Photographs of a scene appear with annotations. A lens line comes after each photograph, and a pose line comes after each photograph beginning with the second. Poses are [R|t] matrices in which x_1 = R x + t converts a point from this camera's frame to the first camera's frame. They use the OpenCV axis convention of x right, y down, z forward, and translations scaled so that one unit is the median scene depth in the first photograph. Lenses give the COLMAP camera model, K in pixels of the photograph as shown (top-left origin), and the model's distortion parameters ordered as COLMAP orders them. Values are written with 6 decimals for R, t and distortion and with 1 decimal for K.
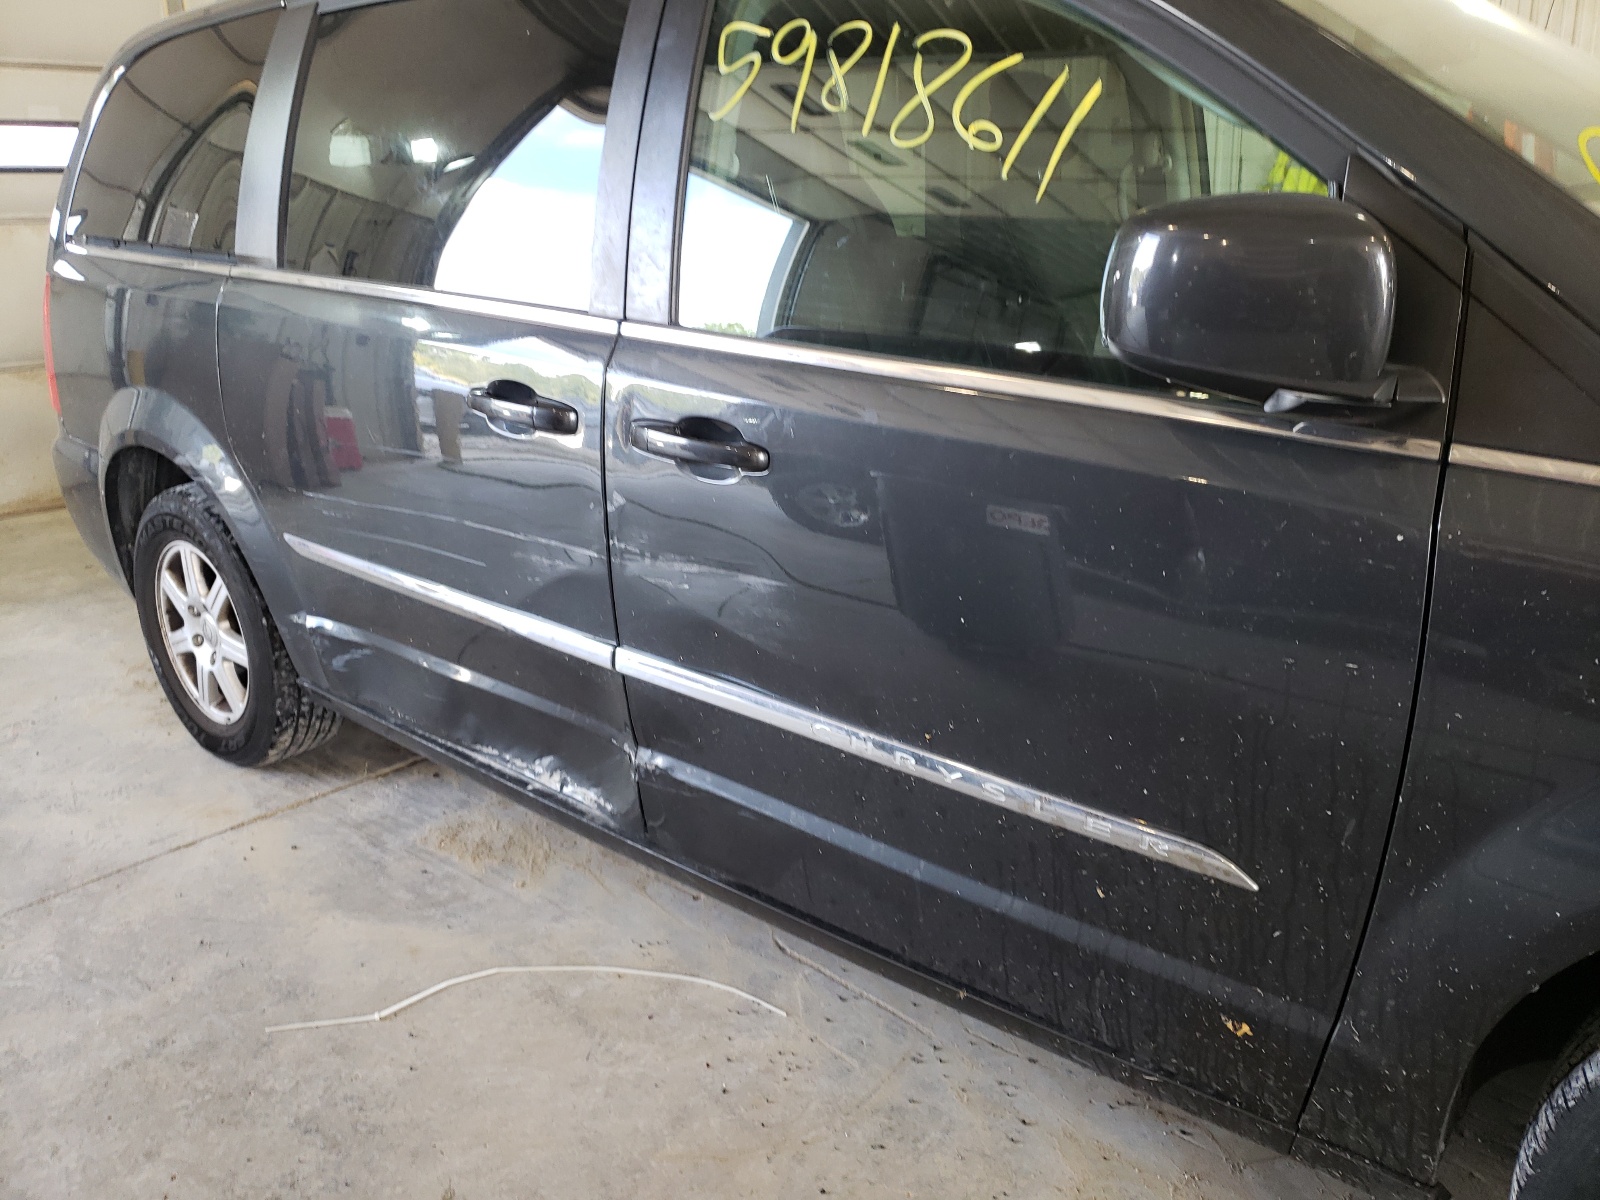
lens RADIAL K [[1361.3, 0, 822.8], [0, 1361.3, 602.6], [0, 0, 1]] dist [0.012682, -0.095482]
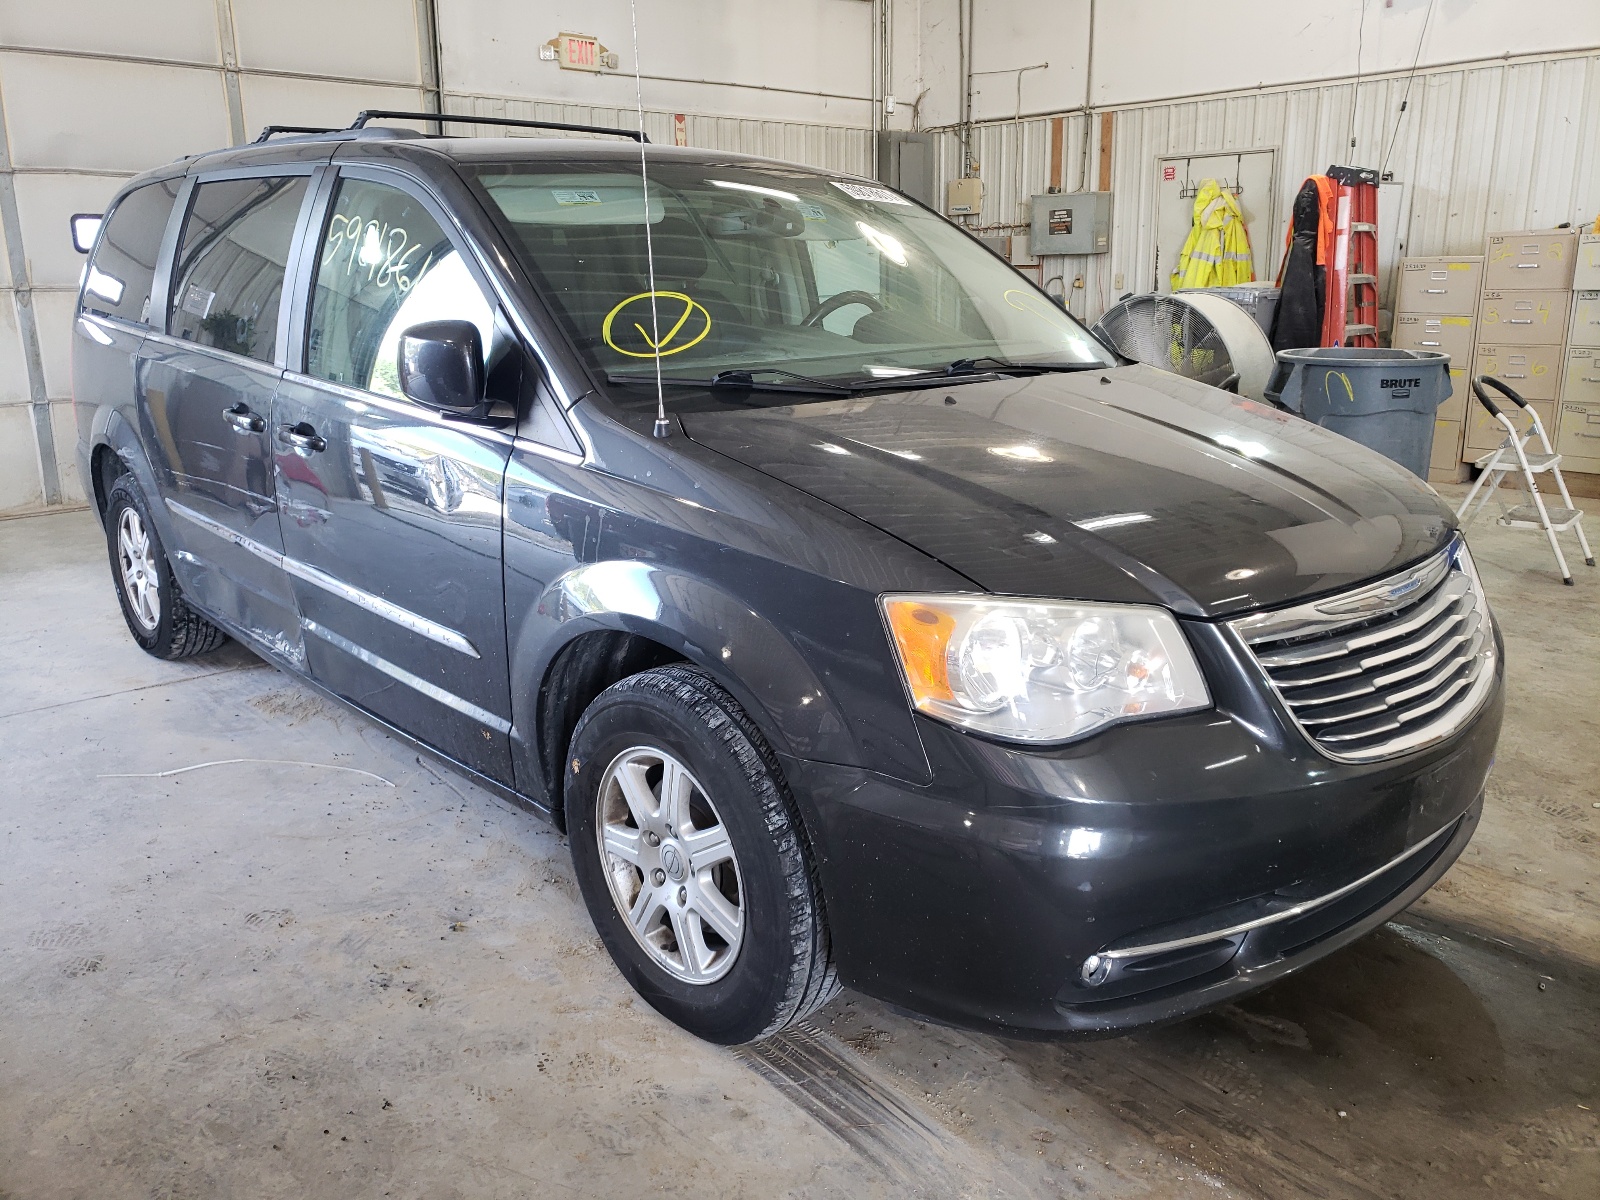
lens RADIAL K [[1361.3, 0, 822.8], [0, 1361.3, 602.6], [0, 0, 1]] dist [0.012682, -0.095482]
pose [[0.993212, 0.045096, -0.107217, 0.497665], [-0.049651, 0.997957, -0.040195, 0.087891], [0.105185, 0.045246, 0.993423, -0.457754]]
